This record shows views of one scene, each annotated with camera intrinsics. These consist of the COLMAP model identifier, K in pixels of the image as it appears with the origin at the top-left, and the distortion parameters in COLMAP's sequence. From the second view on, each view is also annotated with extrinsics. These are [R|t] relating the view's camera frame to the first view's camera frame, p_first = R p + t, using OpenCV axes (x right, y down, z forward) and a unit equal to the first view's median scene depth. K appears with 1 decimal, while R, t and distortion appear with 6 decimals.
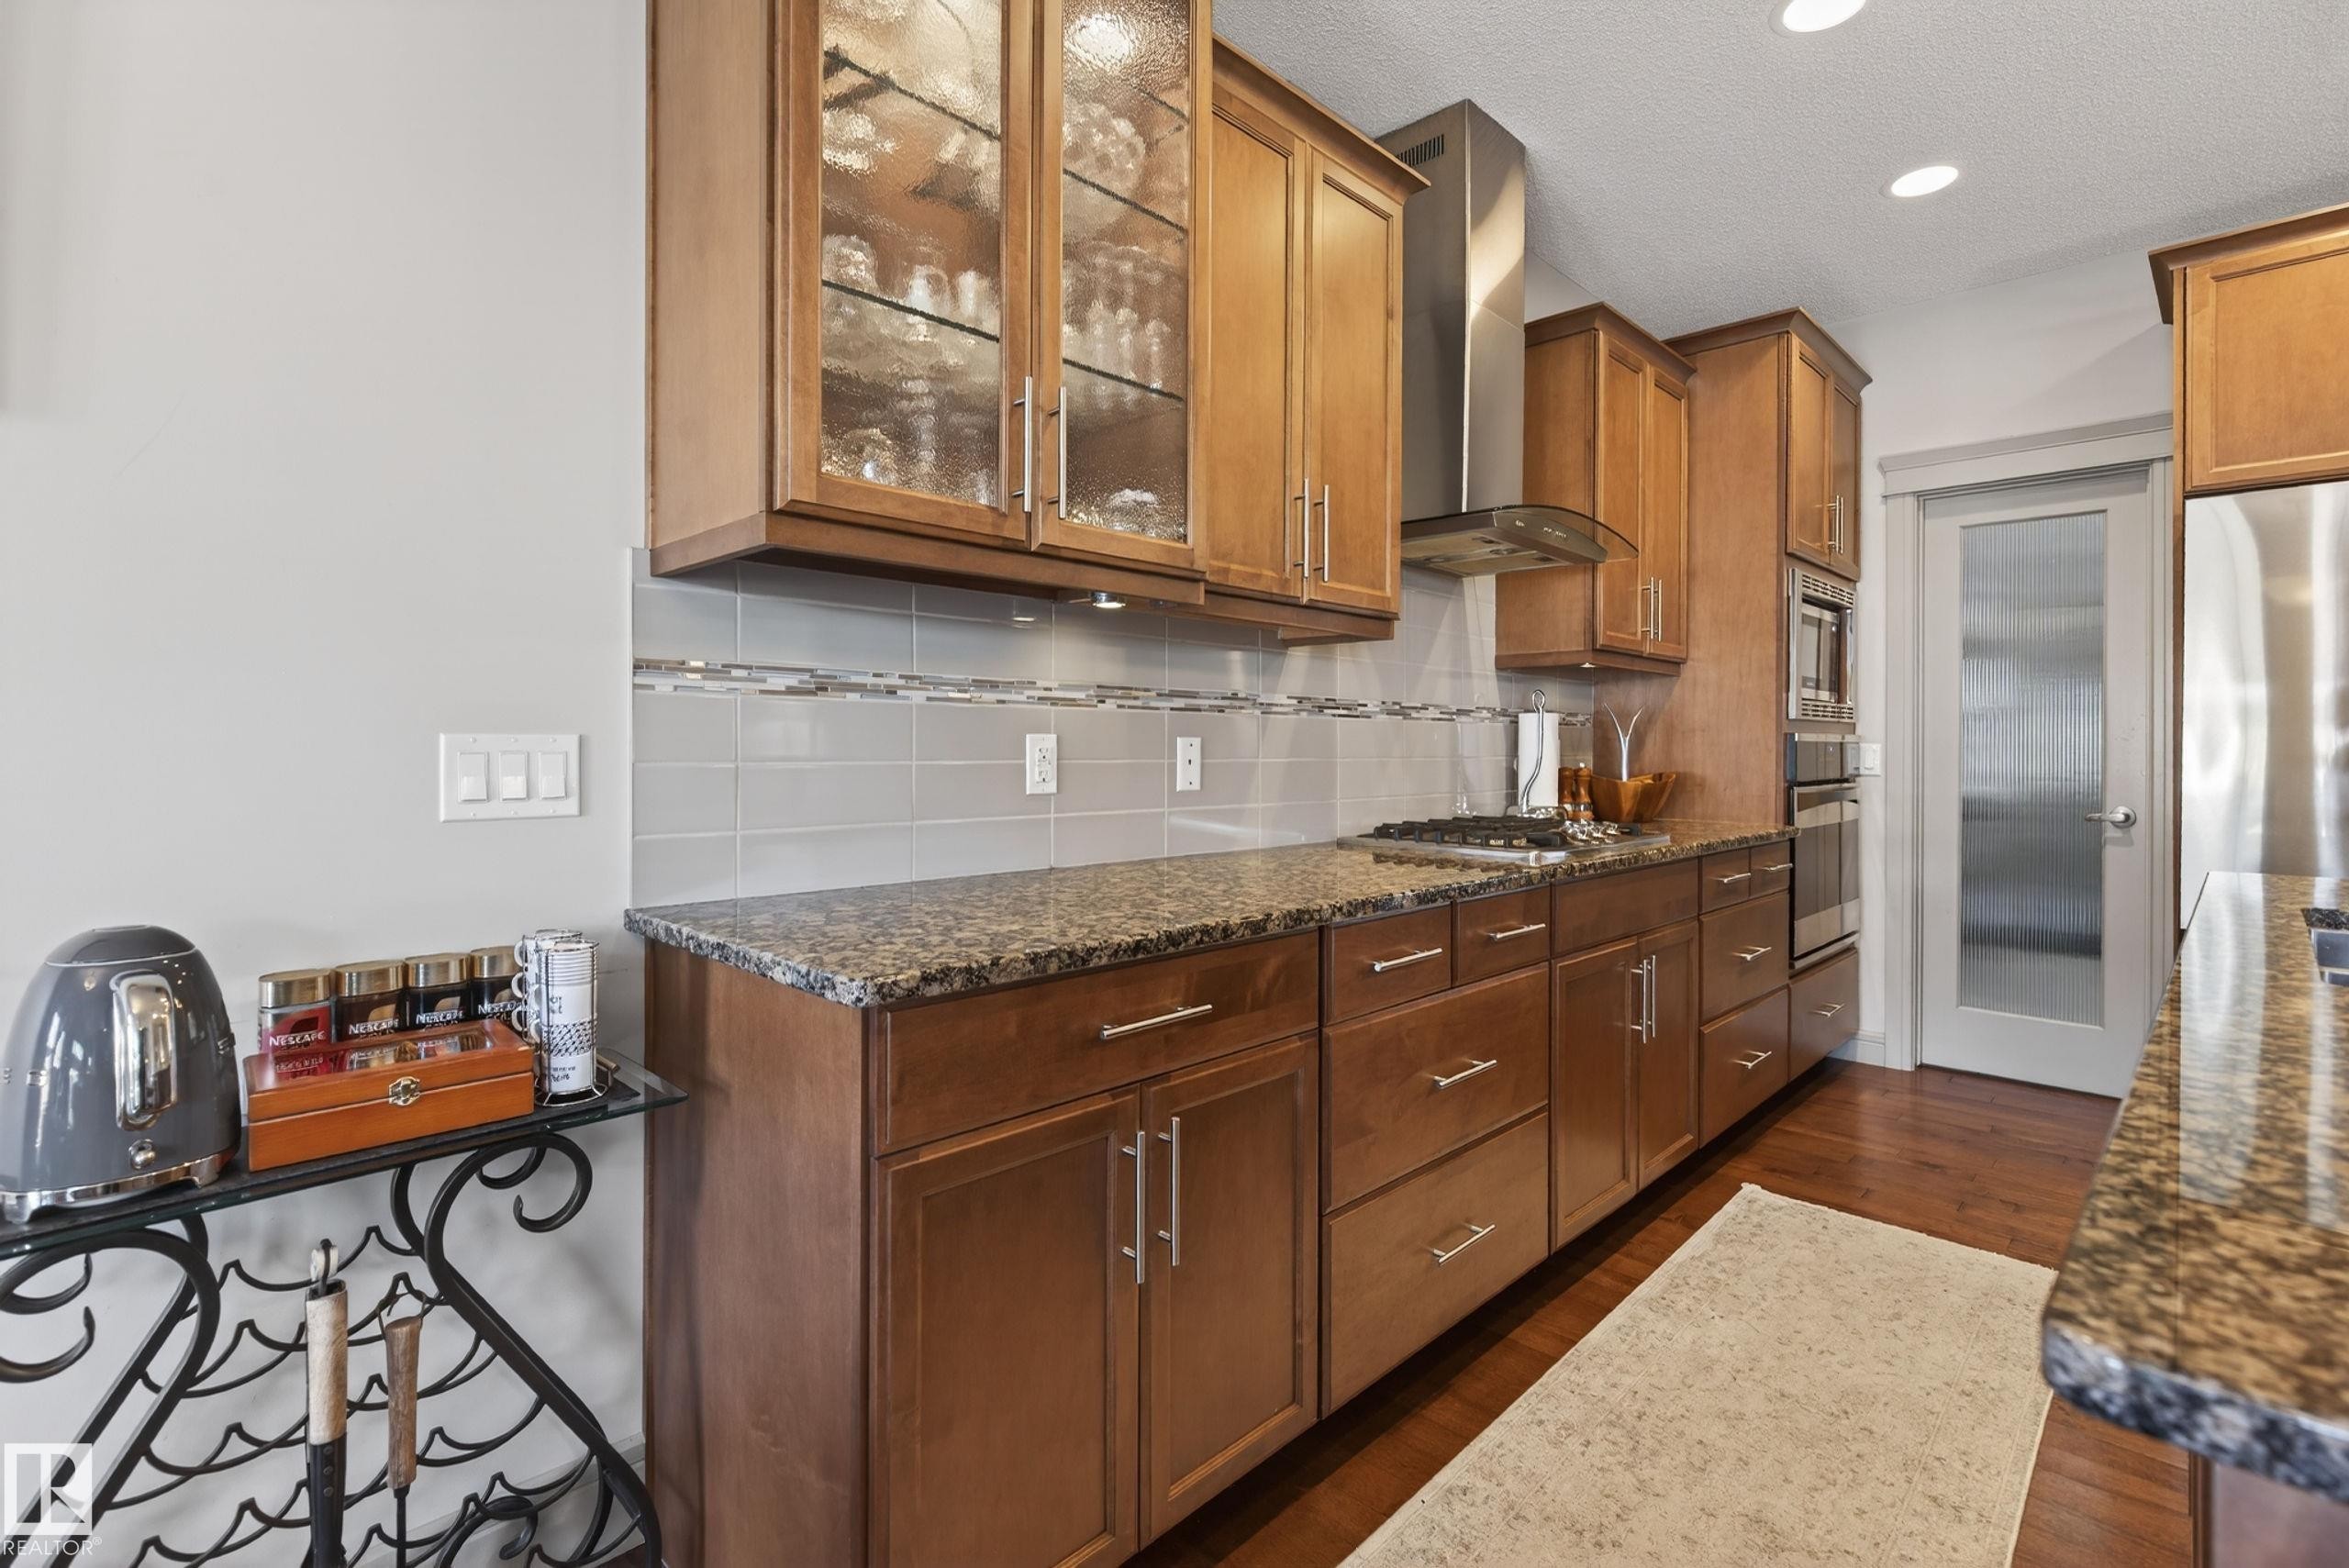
lens RADIAL K [[1077.9, 0, 1180.9], [0, 1077.9, 749.8], [0, 0, 1]] dist [0.002086, 0.000163]
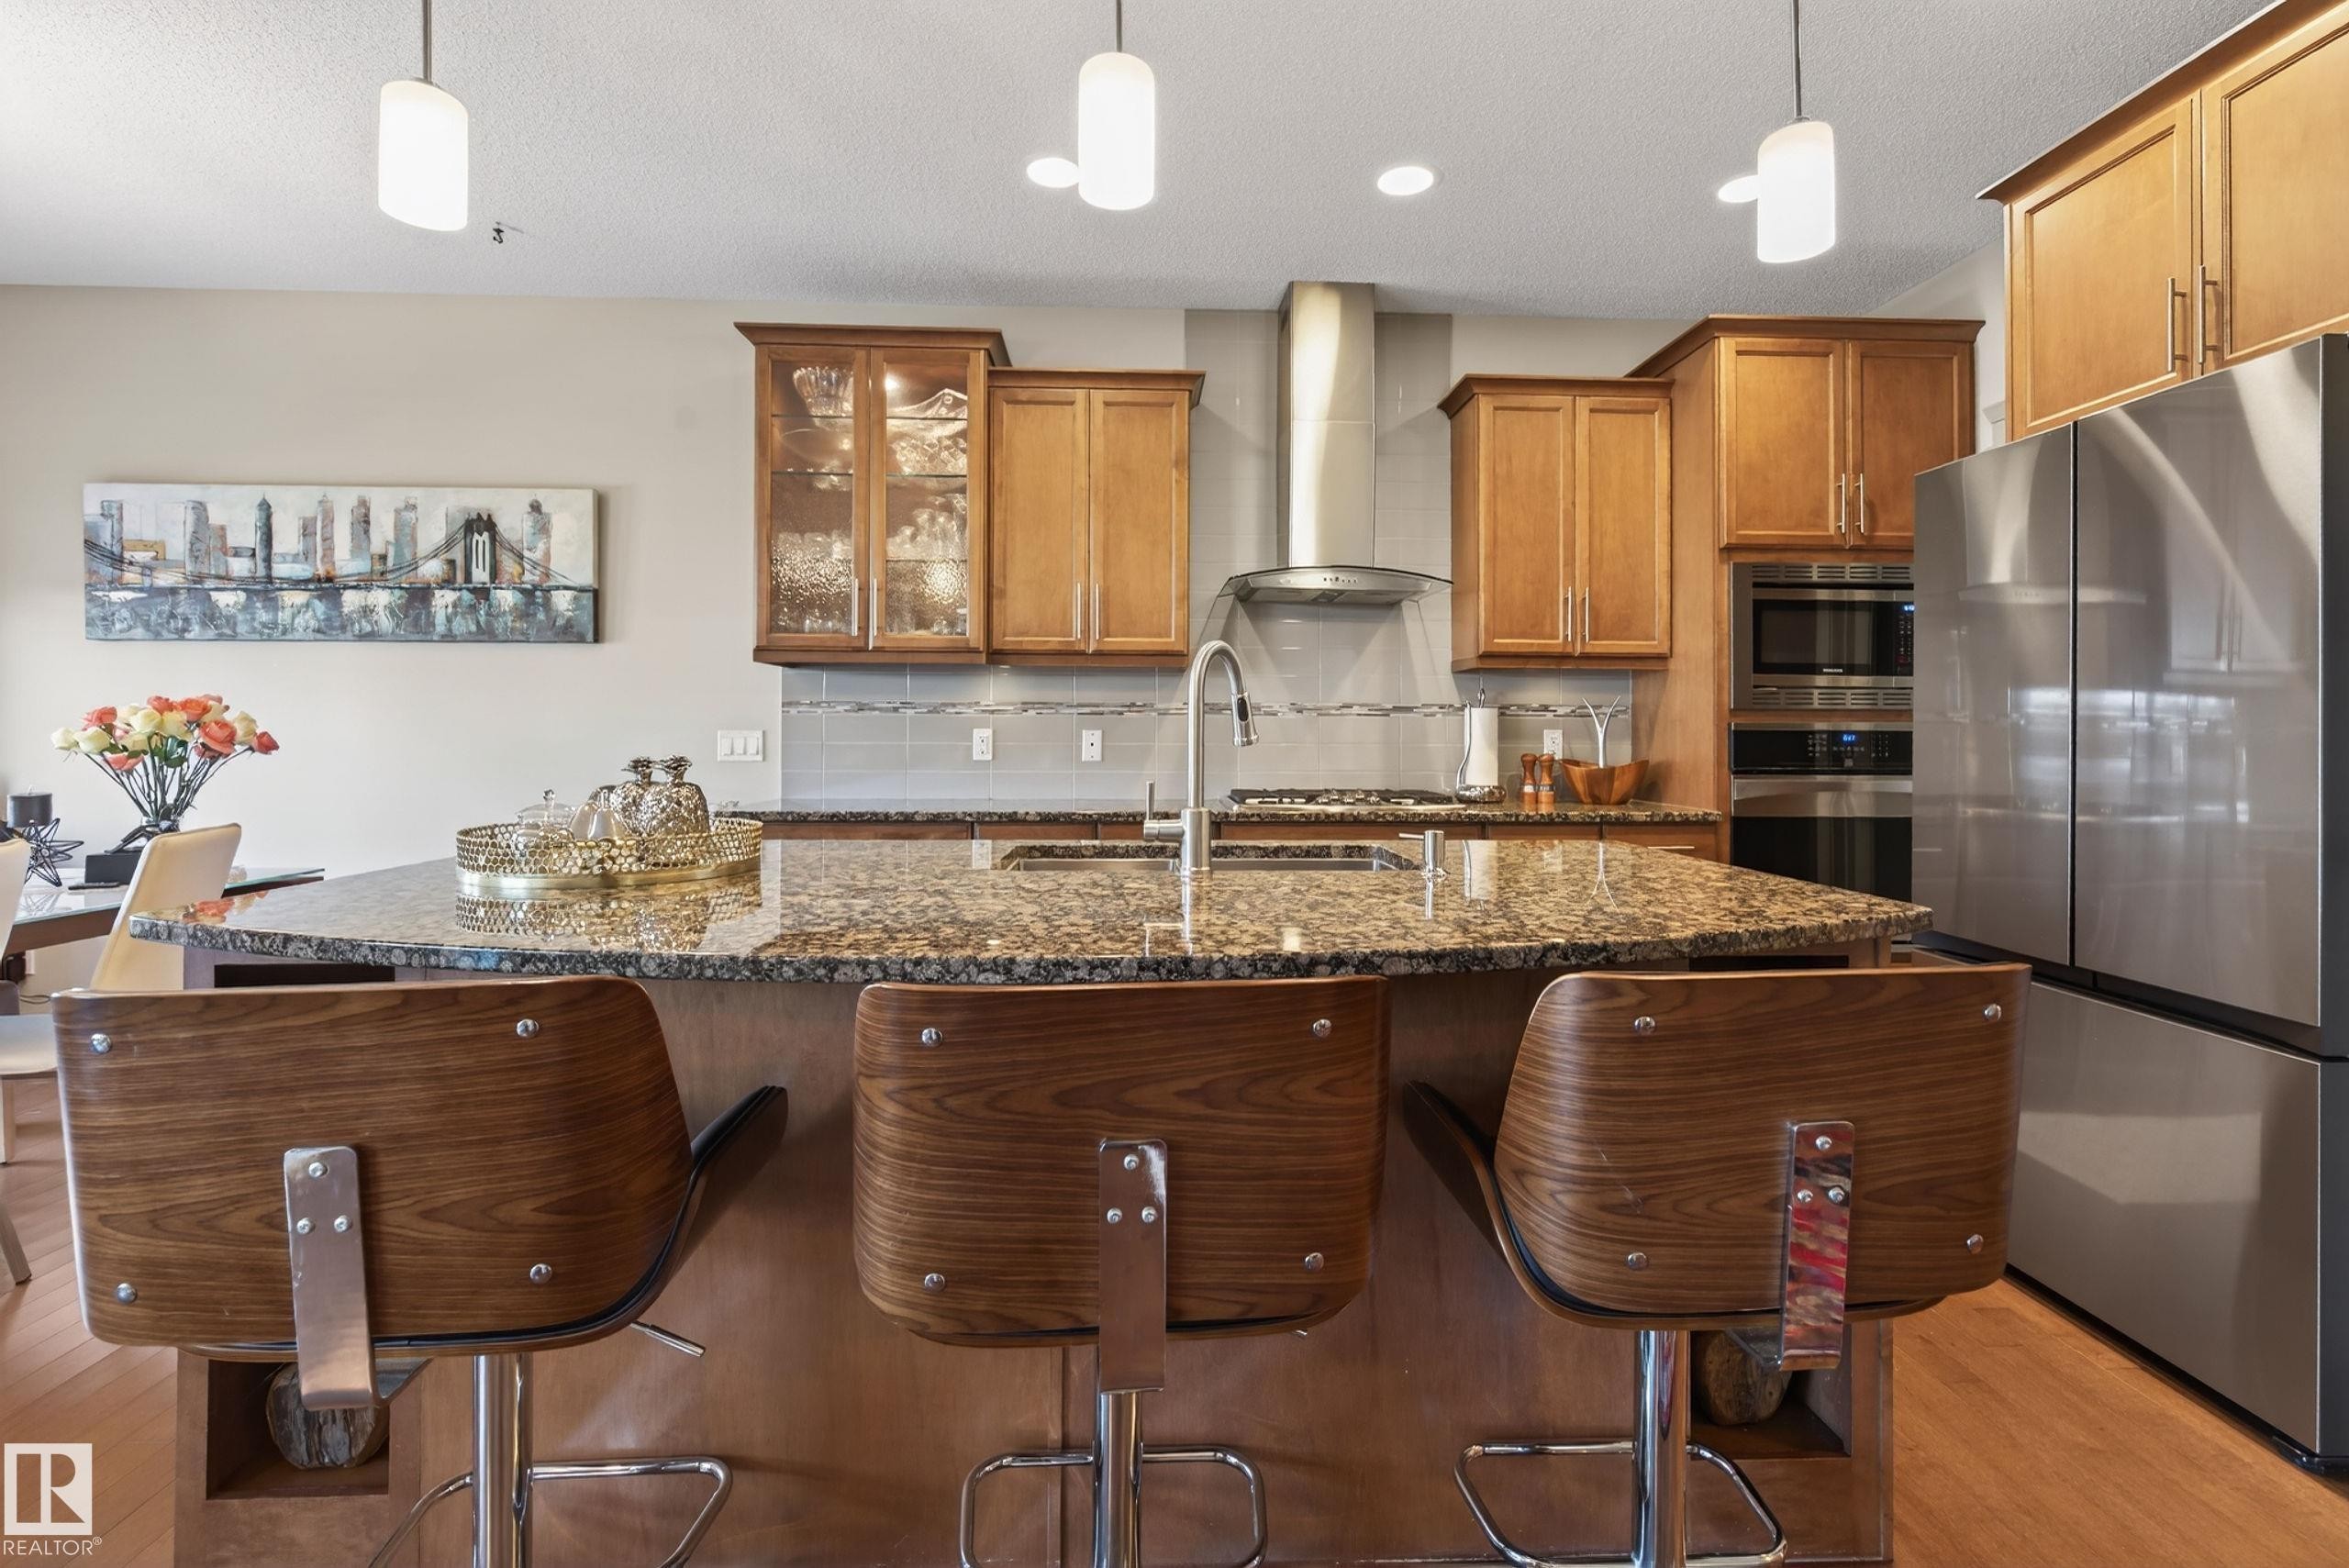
lens RADIAL K [[1081.6, 0, 1185.0], [0, 1081.6, 727.0], [0, 0, 1]] dist [-0.001497, 0.000510]
pose [[0.736750, -0.007014, -0.676129, 1.908048], [-0.002394, 0.999913, -0.012982, 0.007969], [0.676161, 0.011183, 0.736669, -0.243244]]
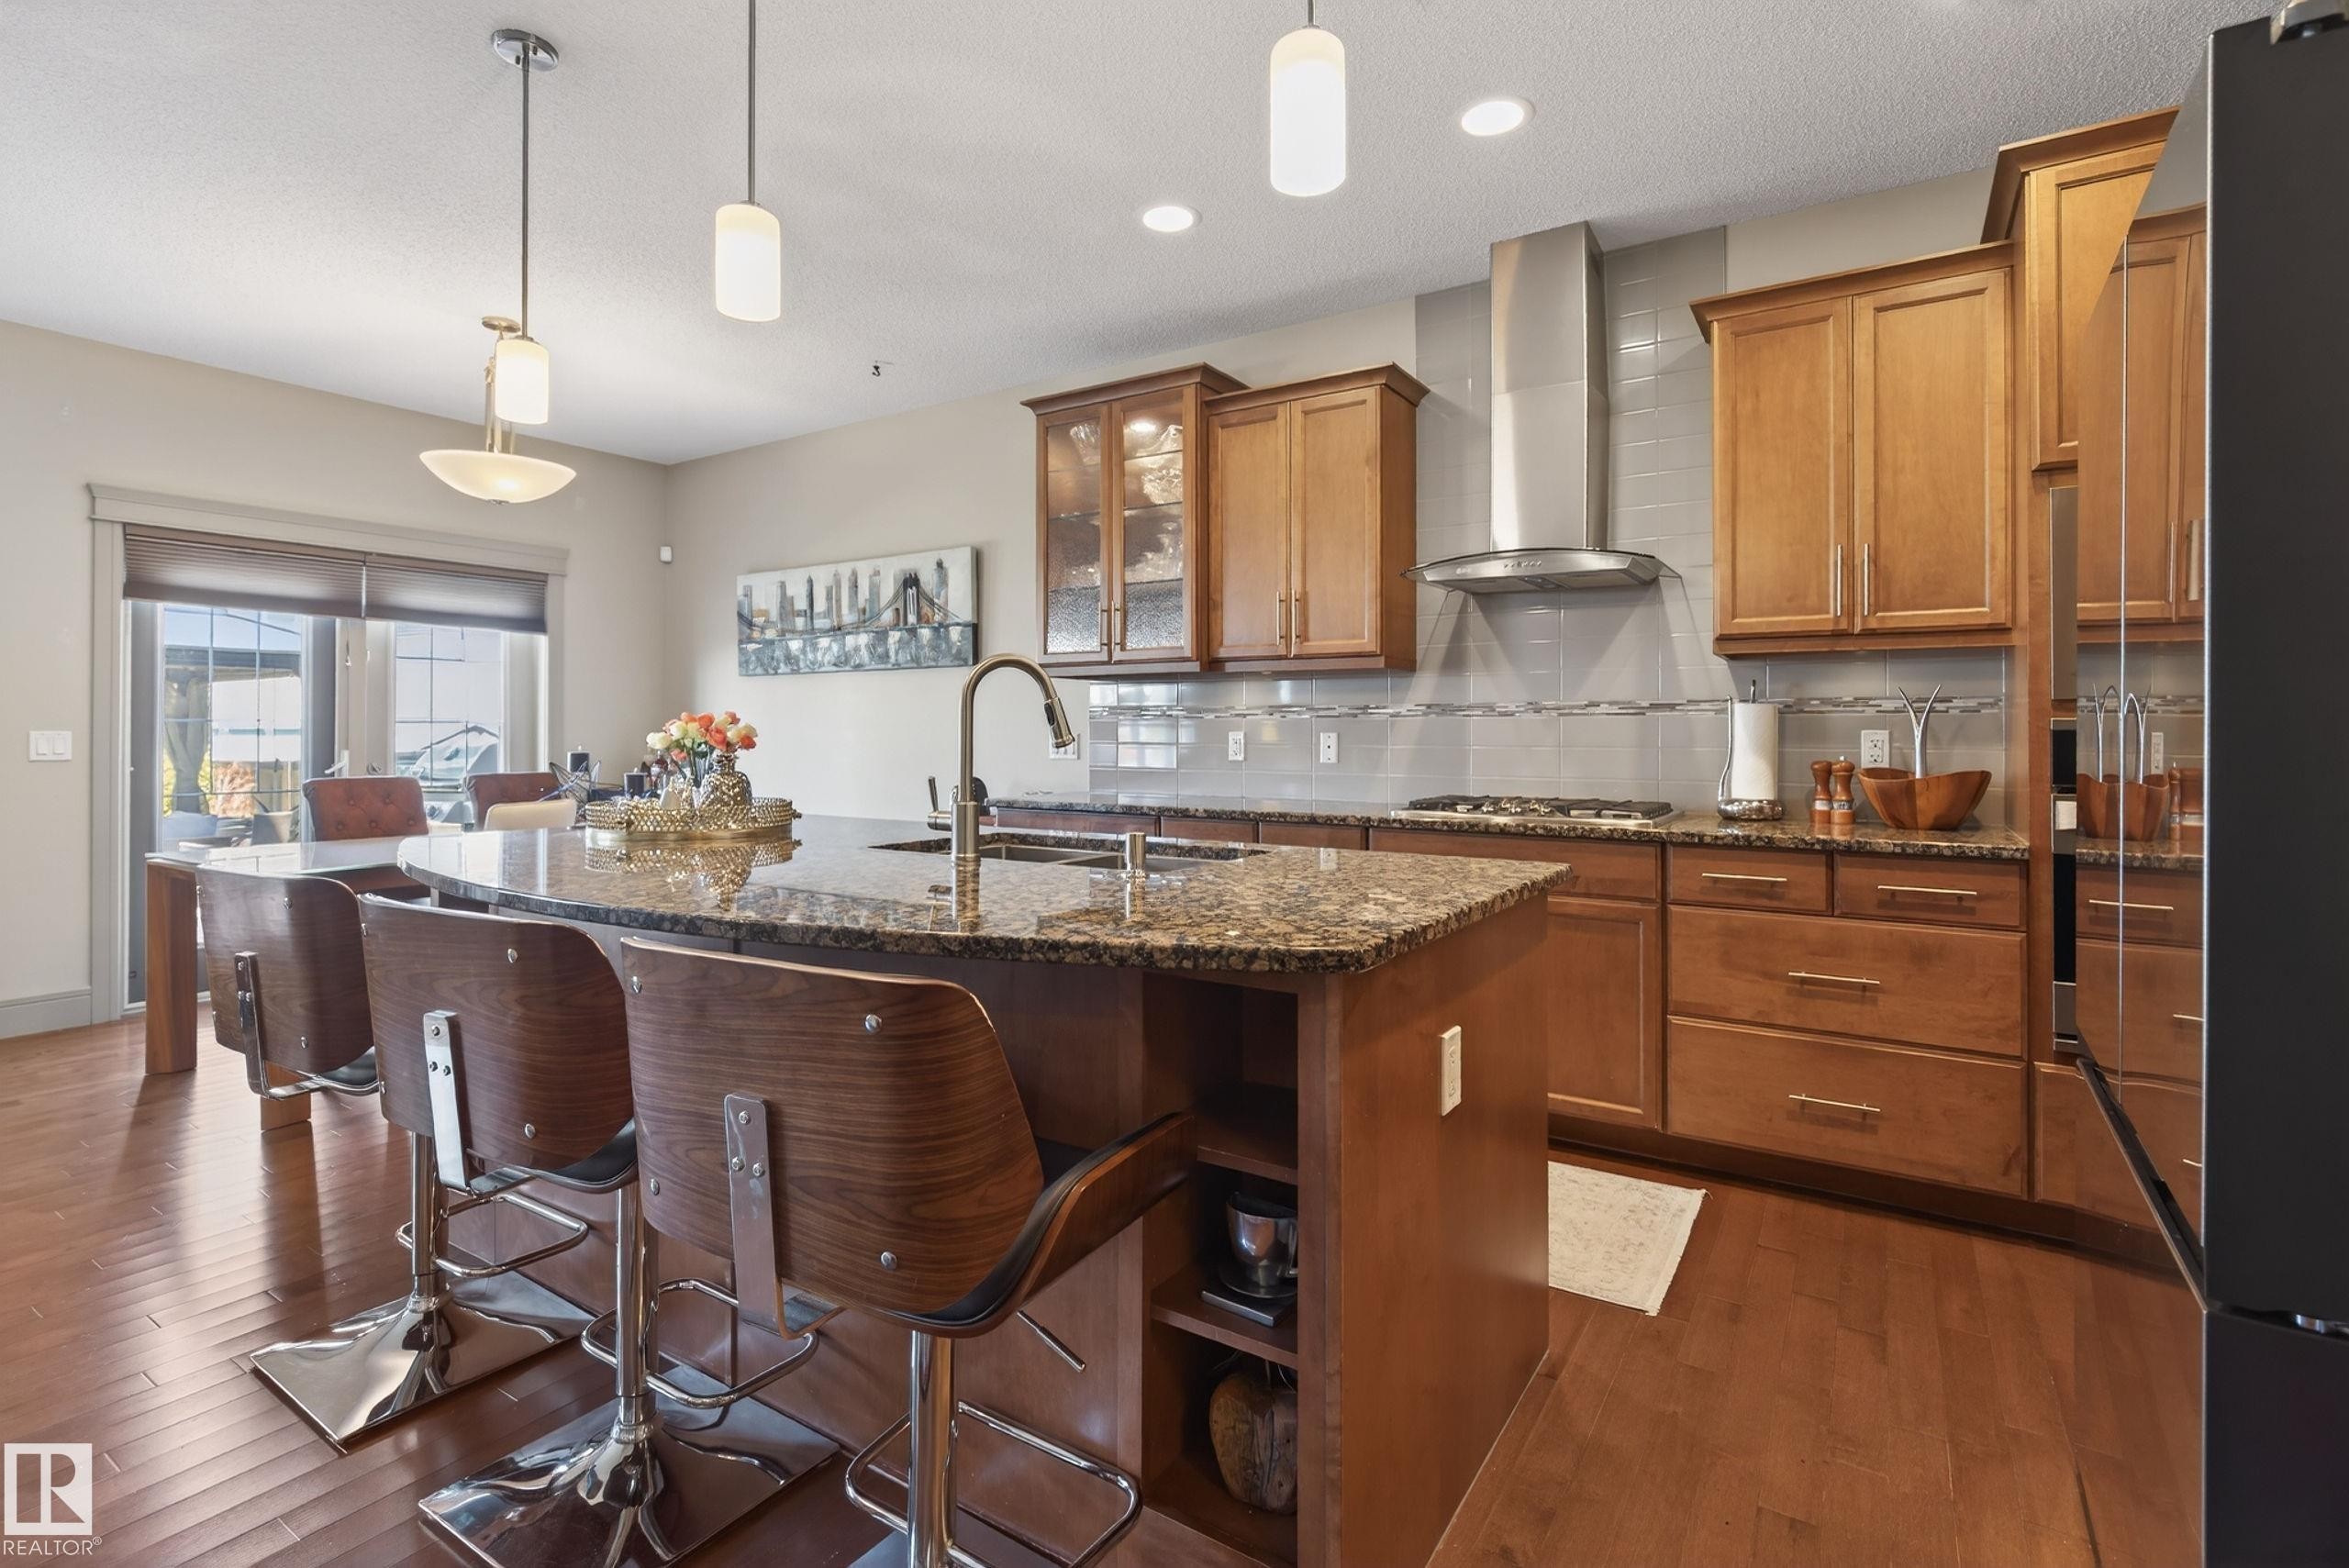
lens RADIAL K [[1083.0, 0, 1181.9], [0, 1083.0, 739.2], [0, 0, 1]] dist [-0.000911, -0.000117]
pose [[0.208763, -0.000018, -0.977966, 2.493085], [-0.004833, 0.999988, -0.001050, 0.003511], [0.977954, 0.004946, 0.208760, 0.607118]]
